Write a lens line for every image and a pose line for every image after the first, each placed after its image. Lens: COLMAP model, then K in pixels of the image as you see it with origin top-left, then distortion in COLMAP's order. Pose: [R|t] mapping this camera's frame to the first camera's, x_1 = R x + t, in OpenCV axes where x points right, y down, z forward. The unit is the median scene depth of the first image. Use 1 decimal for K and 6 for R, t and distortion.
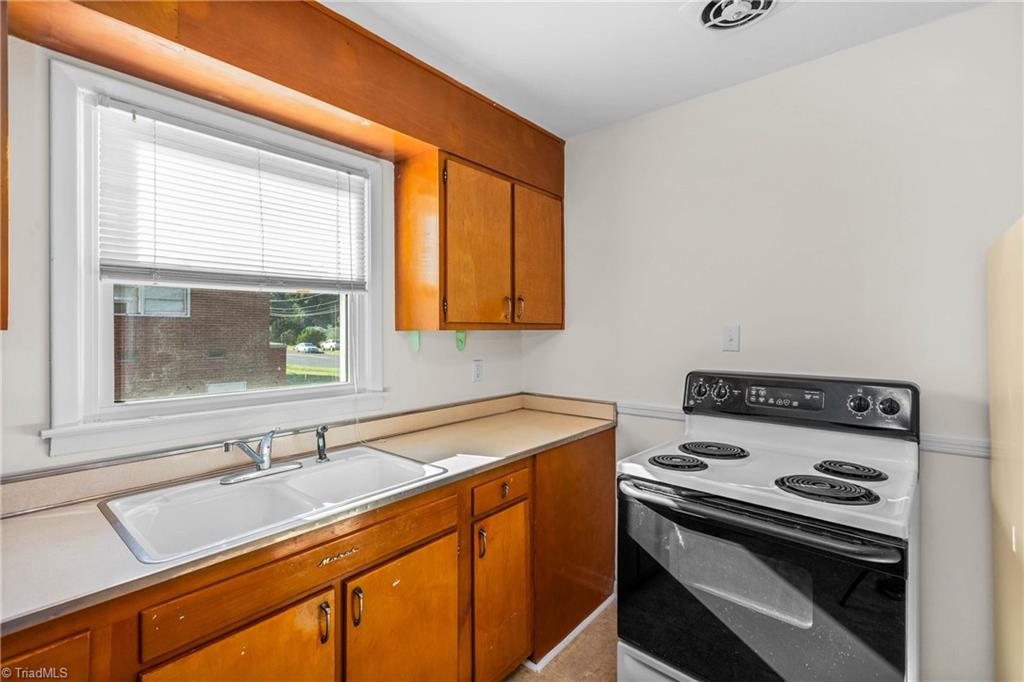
lens RADIAL K [[457.5, 0, 510.2], [0, 457.5, 331.5], [0, 0, 1]] dist [-0.000901, 0.000145]
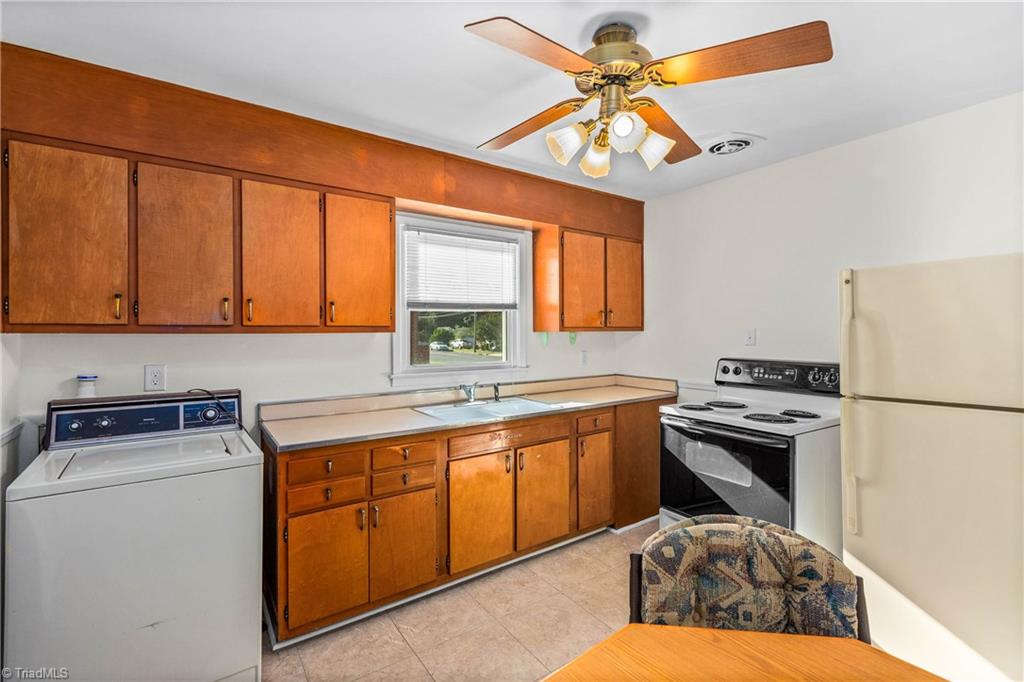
lens RADIAL K [[457.5, 0, 510.2], [0, 457.5, 331.5], [0, 0, 1]] dist [-0.000901, 0.000145]
pose [[0.967038, -0.000599, -0.254632, 0.106084], [0.000745, 1.000000, 0.000478, -0.004502], [0.254632, -0.000652, 0.967038, -0.720640]]
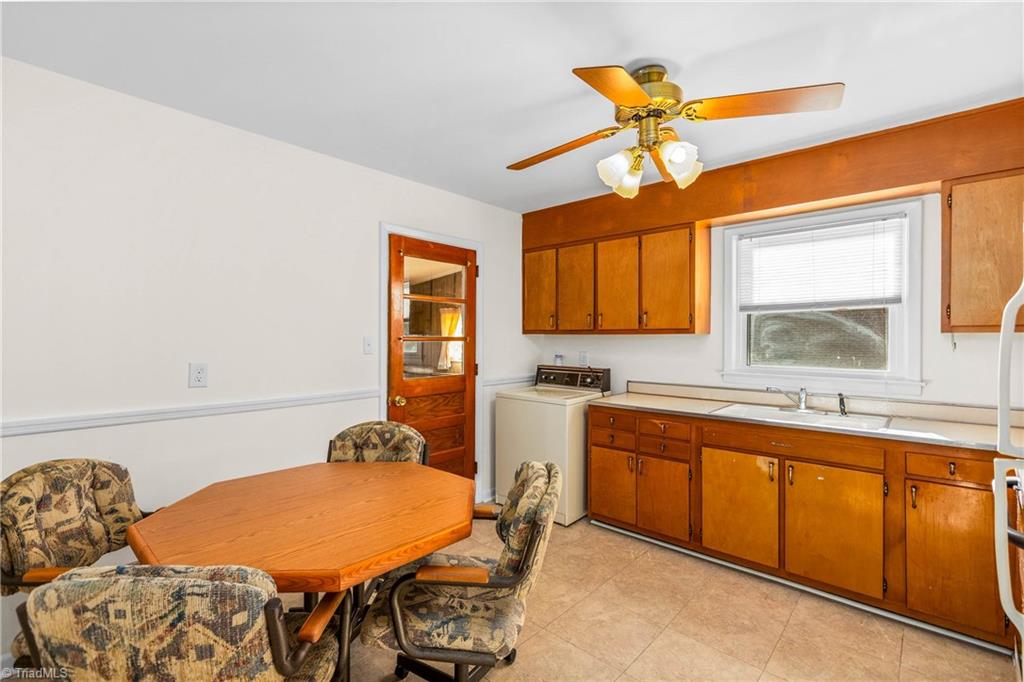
lens RADIAL K [[463.2, 0, 506.8], [0, 463.2, 336.0], [0, 0, 1]] dist [0.000197, 0.000230]
pose [[-0.044442, 0.001585, -0.999011, 1.124728], [-0.000203, 0.999999, 0.001596, 0.003454], [0.999012, 0.000274, -0.044442, -0.082624]]
